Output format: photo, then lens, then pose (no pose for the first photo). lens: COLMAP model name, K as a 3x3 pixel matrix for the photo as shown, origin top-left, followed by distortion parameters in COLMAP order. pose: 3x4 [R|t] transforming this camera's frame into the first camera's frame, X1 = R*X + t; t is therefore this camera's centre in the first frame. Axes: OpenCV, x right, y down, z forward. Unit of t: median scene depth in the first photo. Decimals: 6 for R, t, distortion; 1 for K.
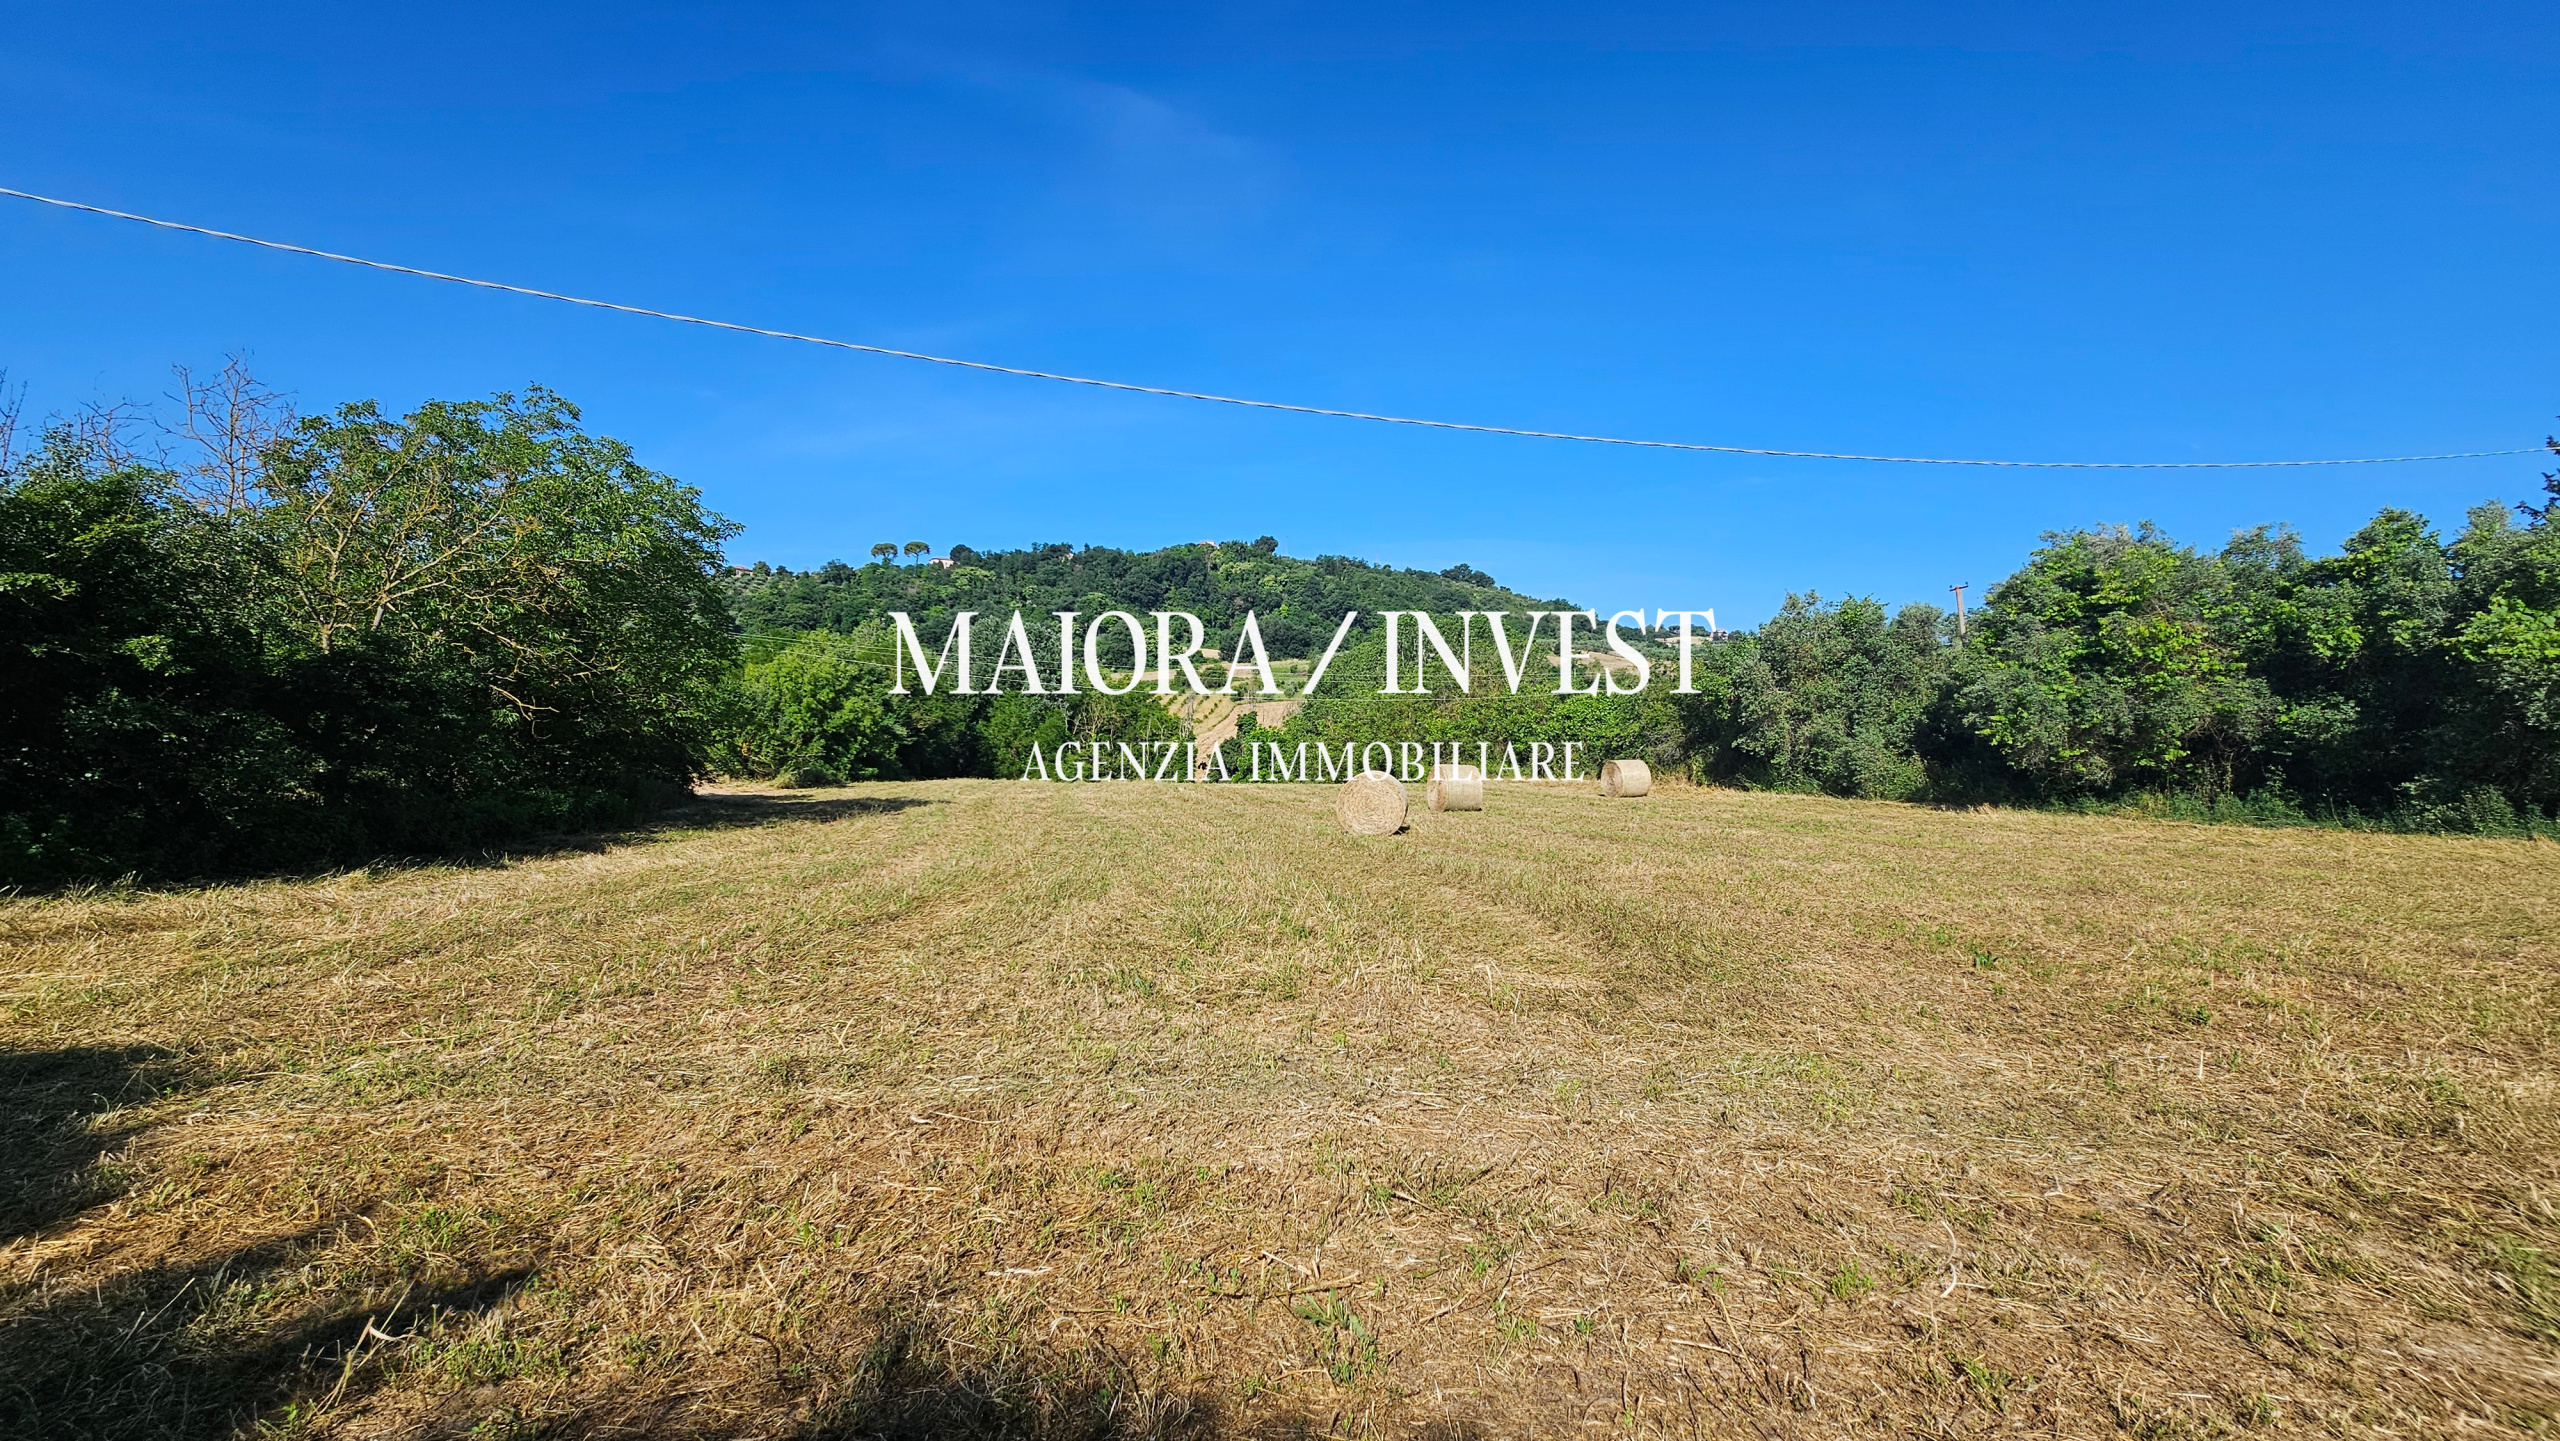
lens RADIAL K [[1039.6, 0, 1254.8], [0, 1039.6, 722.4], [0, 0, 1]] dist [0.000477, -0.000259]
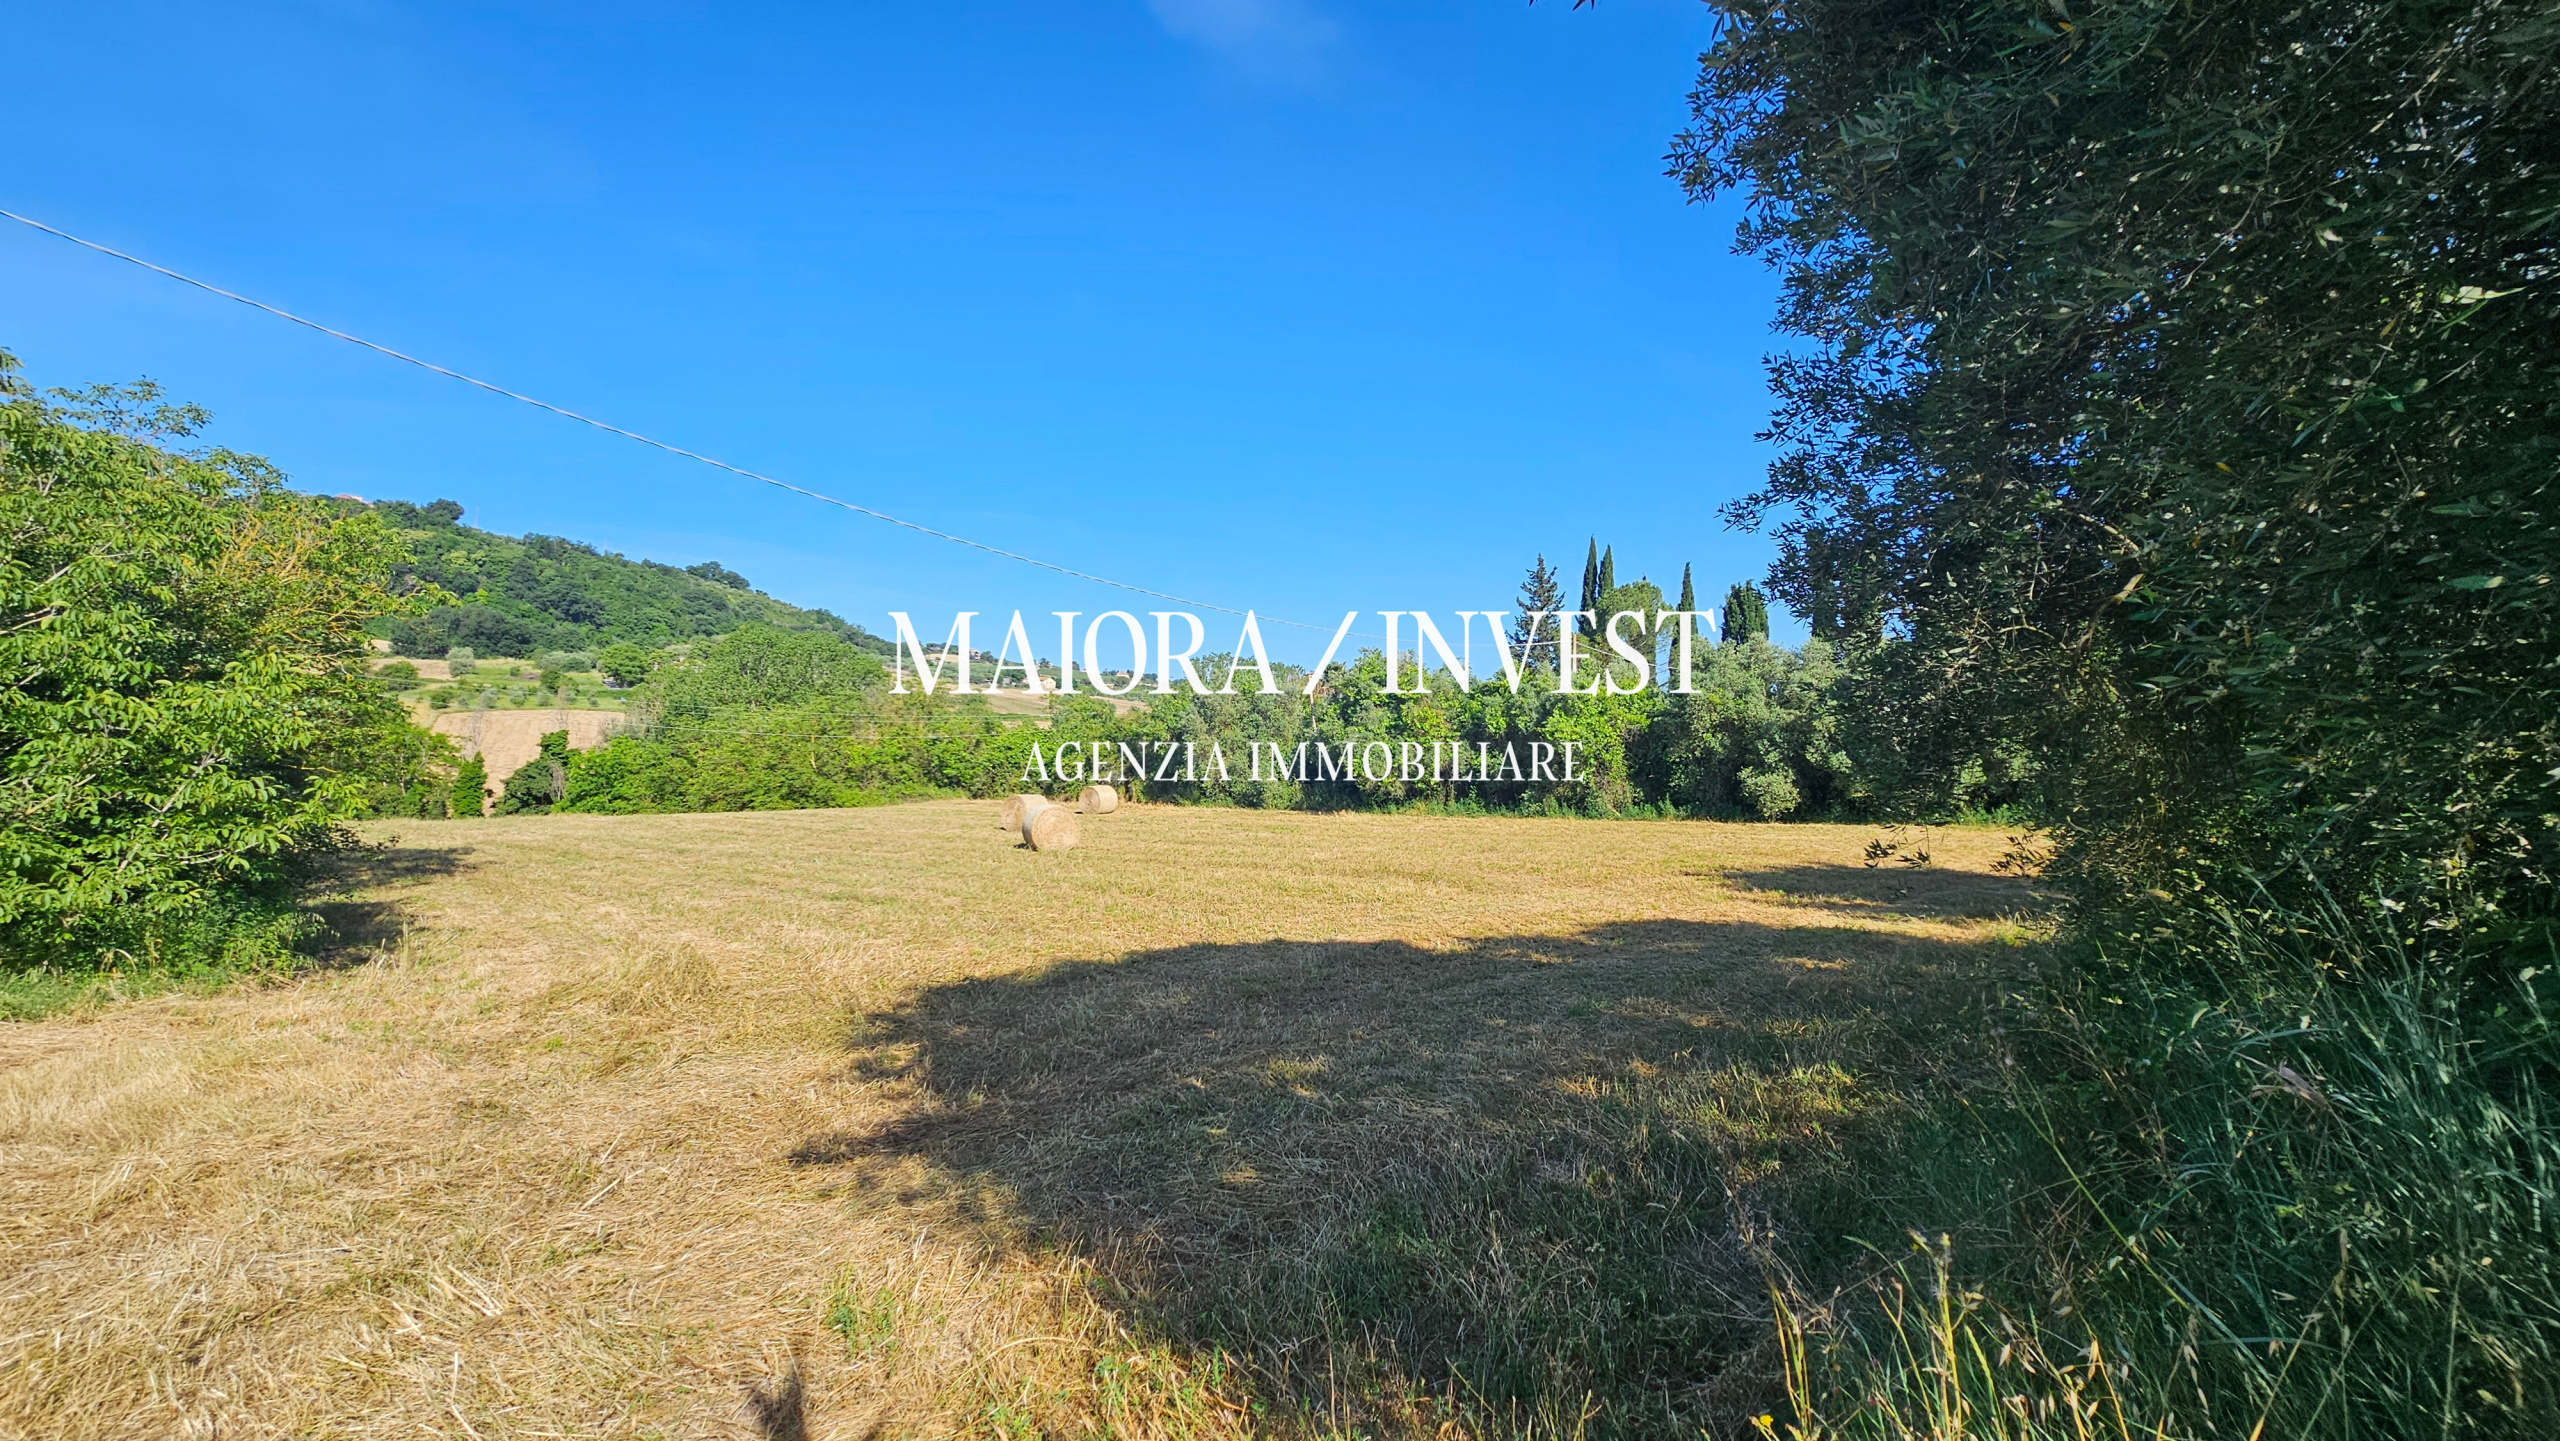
lens RADIAL K [[1042.3, 0, 1246.9], [0, 1042.3, 721.8], [0, 0, 1]] dist [-0.000883, -0.000425]
pose [[0.774771, 0.016777, 0.632019, -0.374910], [-0.008489, 0.999834, -0.016134, -0.027942], [-0.632185, 0.007135, 0.774785, -0.161853]]
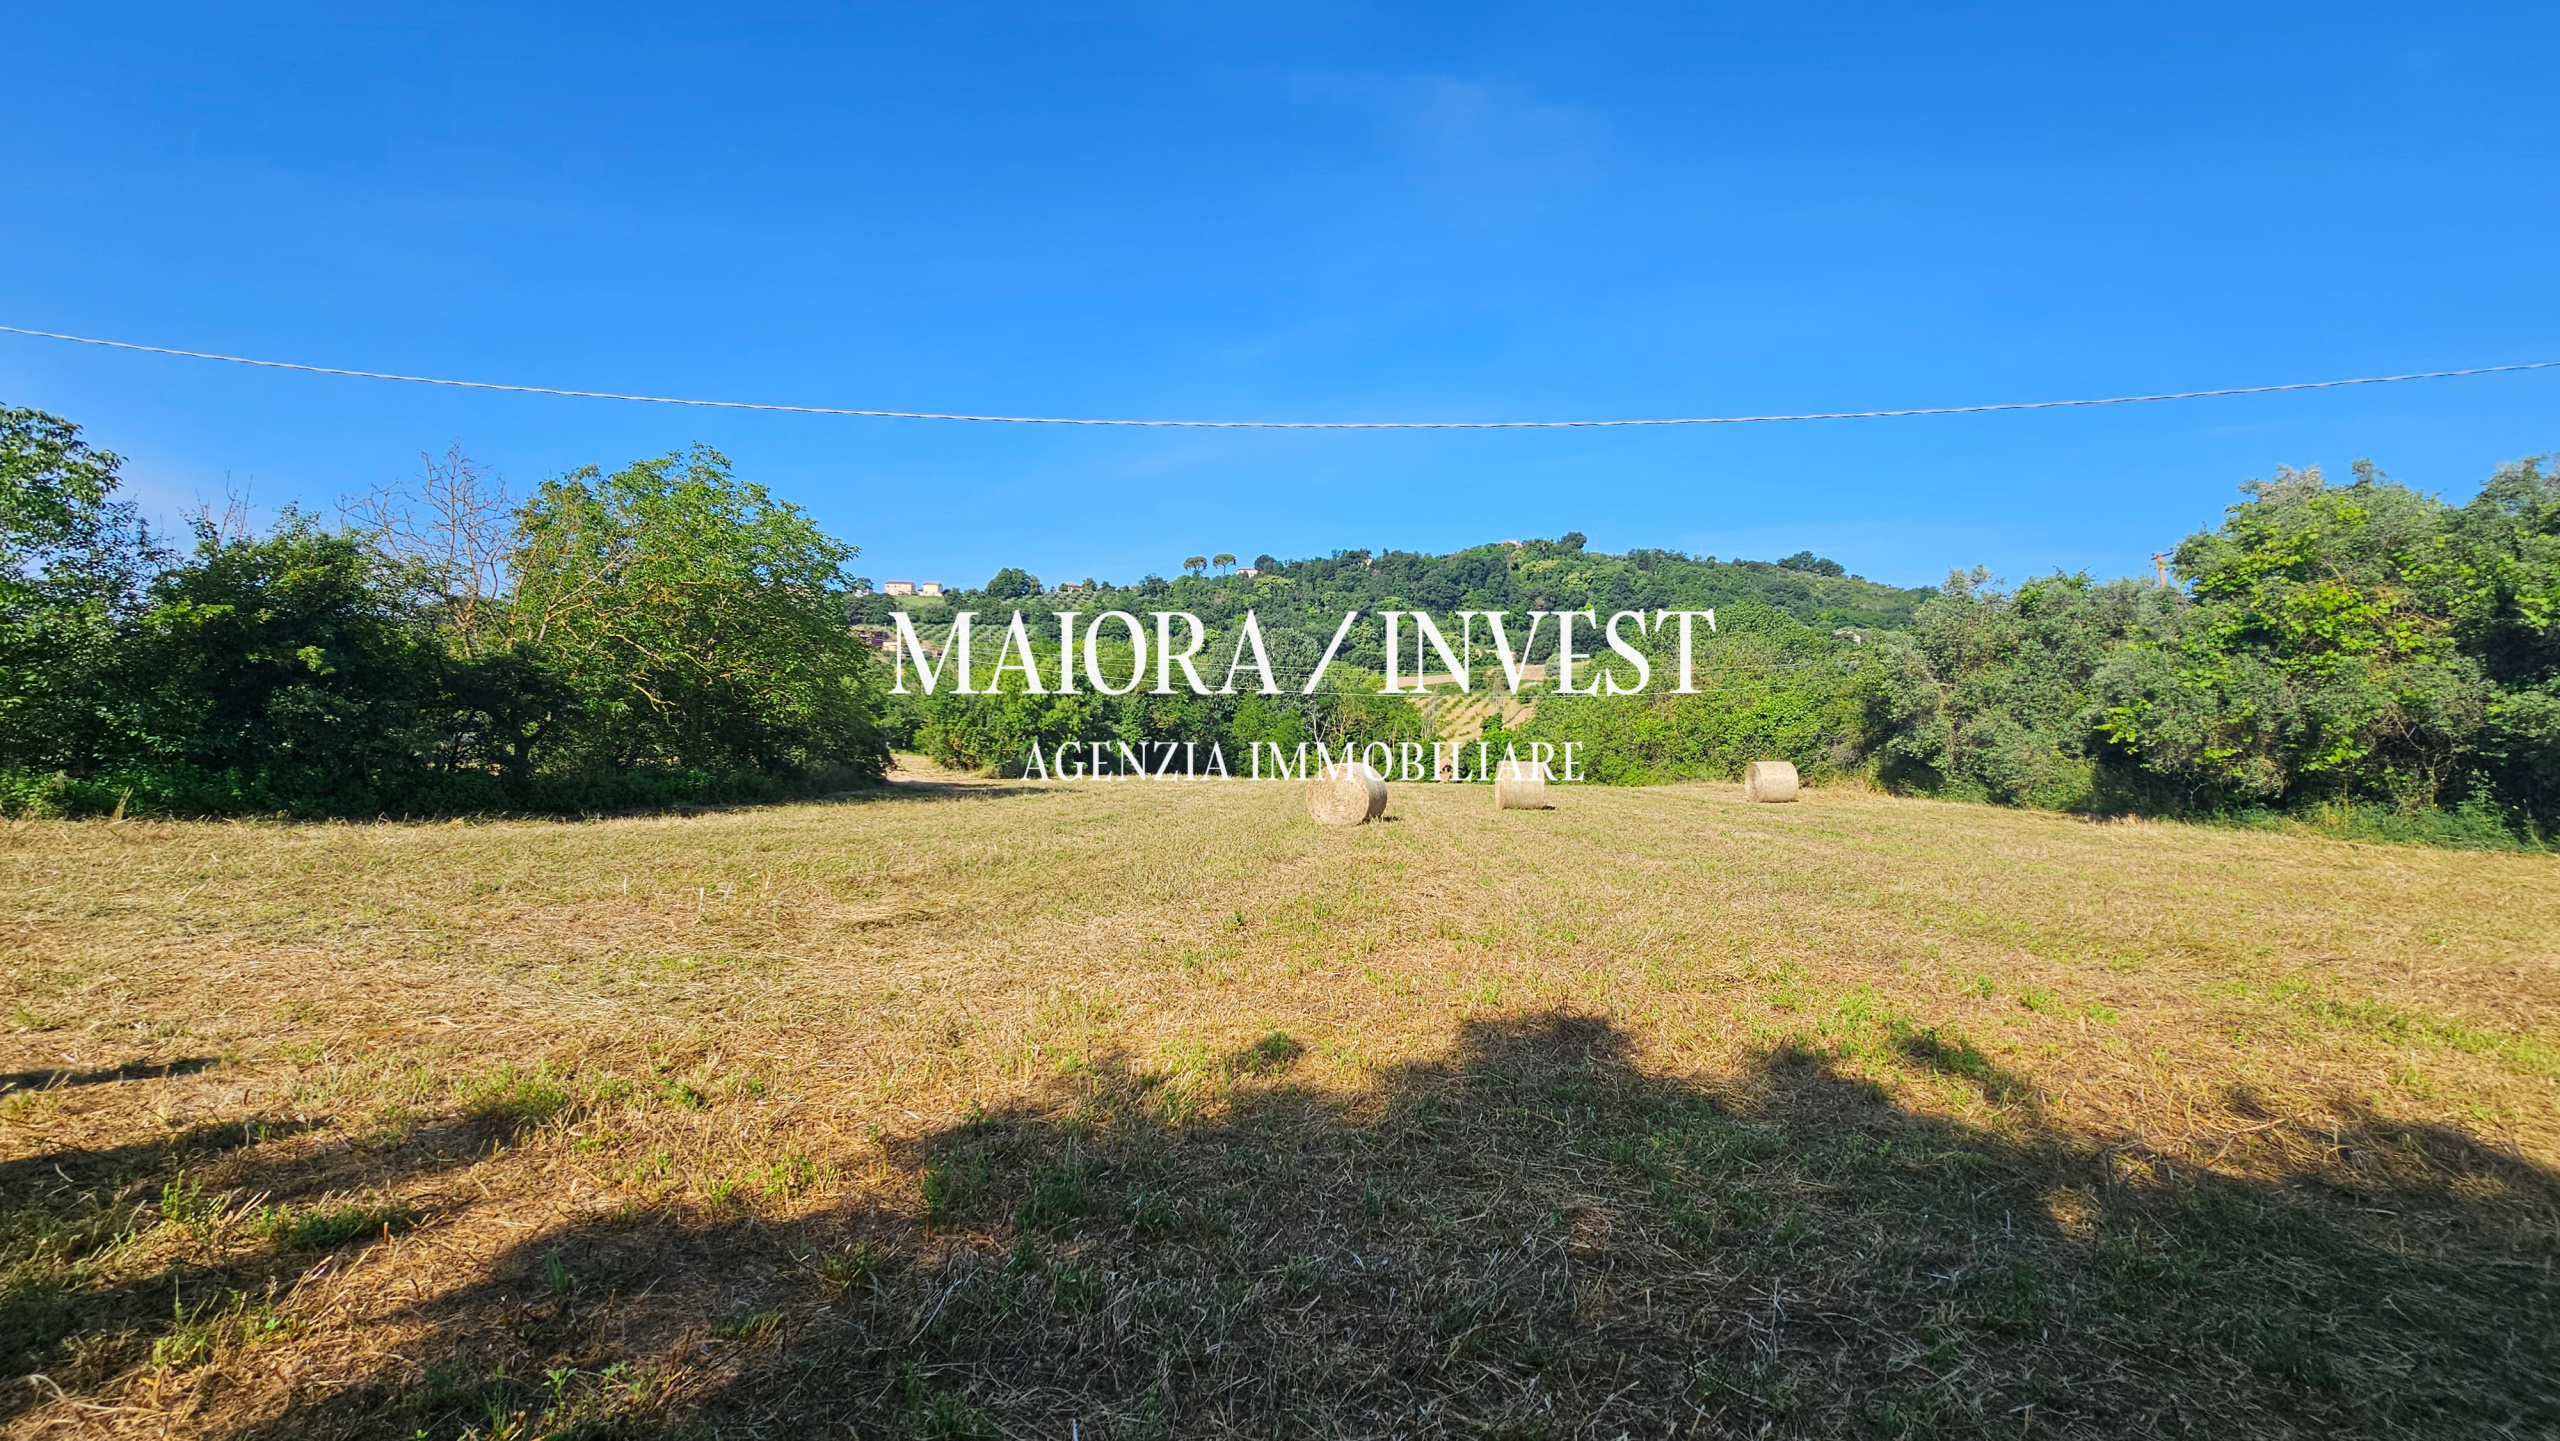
lens RADIAL K [[1039.6, 0, 1254.8], [0, 1039.6, 722.4], [0, 0, 1]] dist [0.000477, -0.000259]
pose [[0.956779, 0.002723, -0.290802, 0.212585], [-0.003862, 0.999987, -0.003343, 0.007582], [0.290789, 0.004322, 0.956777, 0.002472]]
